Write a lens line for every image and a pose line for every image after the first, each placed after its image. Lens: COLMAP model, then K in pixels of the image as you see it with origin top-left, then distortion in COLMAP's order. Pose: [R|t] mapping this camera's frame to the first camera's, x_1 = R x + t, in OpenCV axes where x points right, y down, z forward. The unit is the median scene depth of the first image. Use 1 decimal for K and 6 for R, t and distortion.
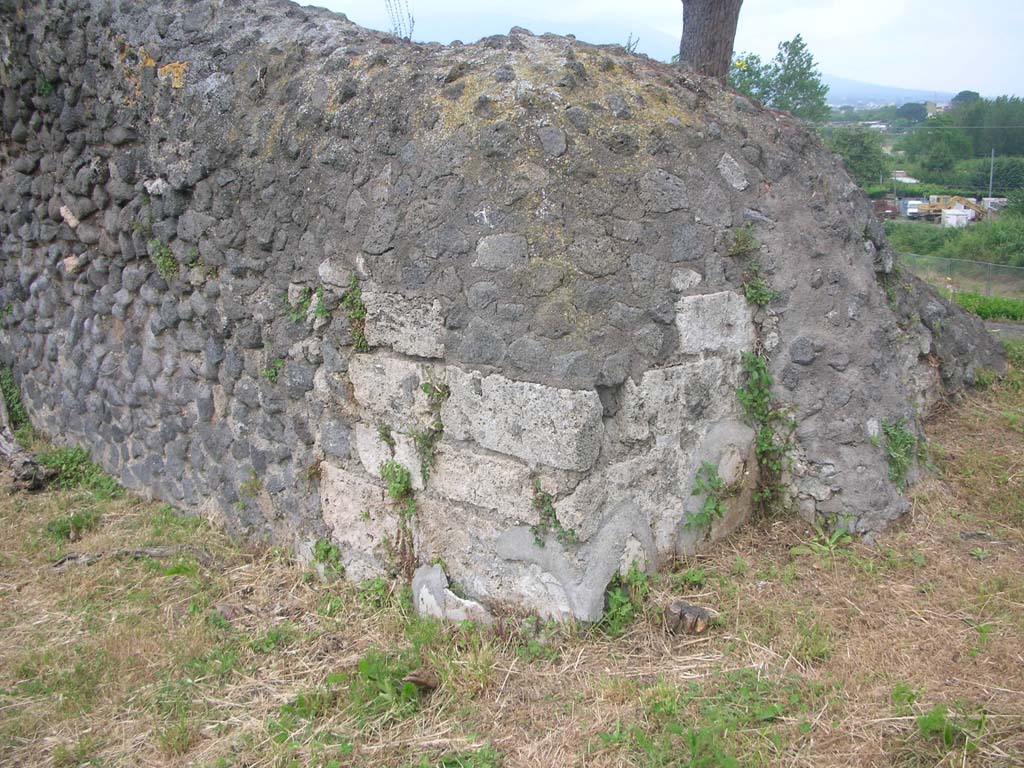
lens RADIAL K [[1054.0, 0, 512.0], [0, 1054.0, 384.0], [0, 0, 1]] dist [-0.195704, 0.133400]
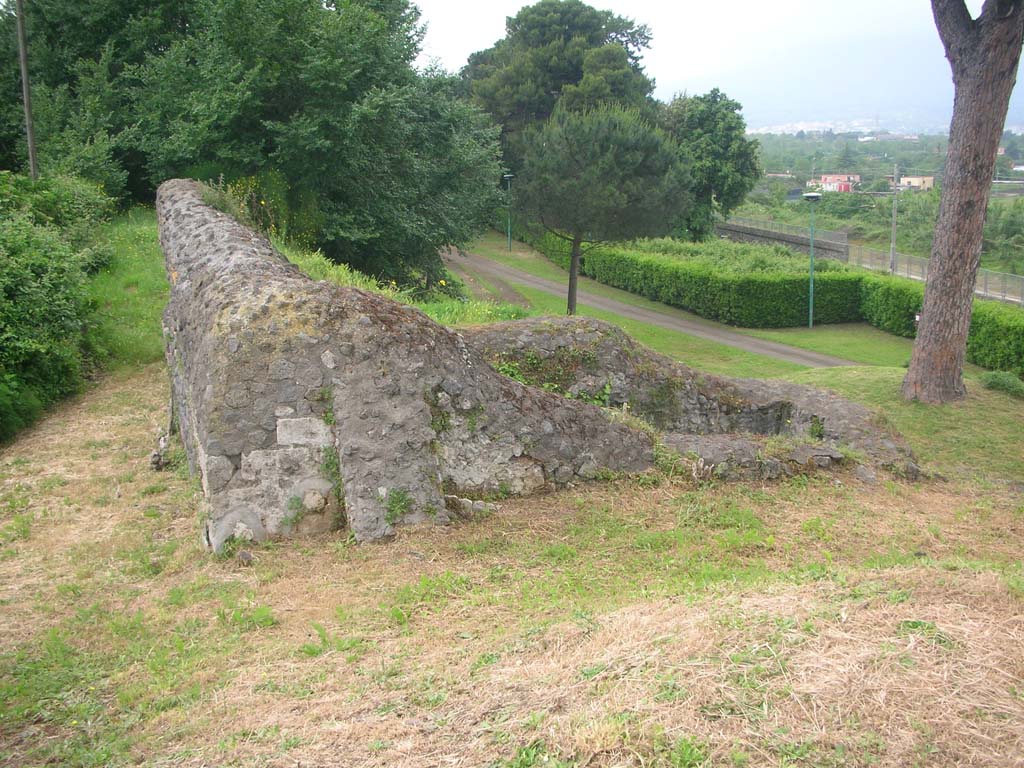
lens RADIAL K [[1054.0, 0, 512.0], [0, 1054.0, 384.0], [0, 0, 1]] dist [-0.195704, 0.133400]
pose [[0.913142, 0.090552, -0.397458, 1.439358], [-0.095982, 0.995363, 0.006257, -0.211849], [0.396182, 0.032436, 0.917599, -0.809034]]
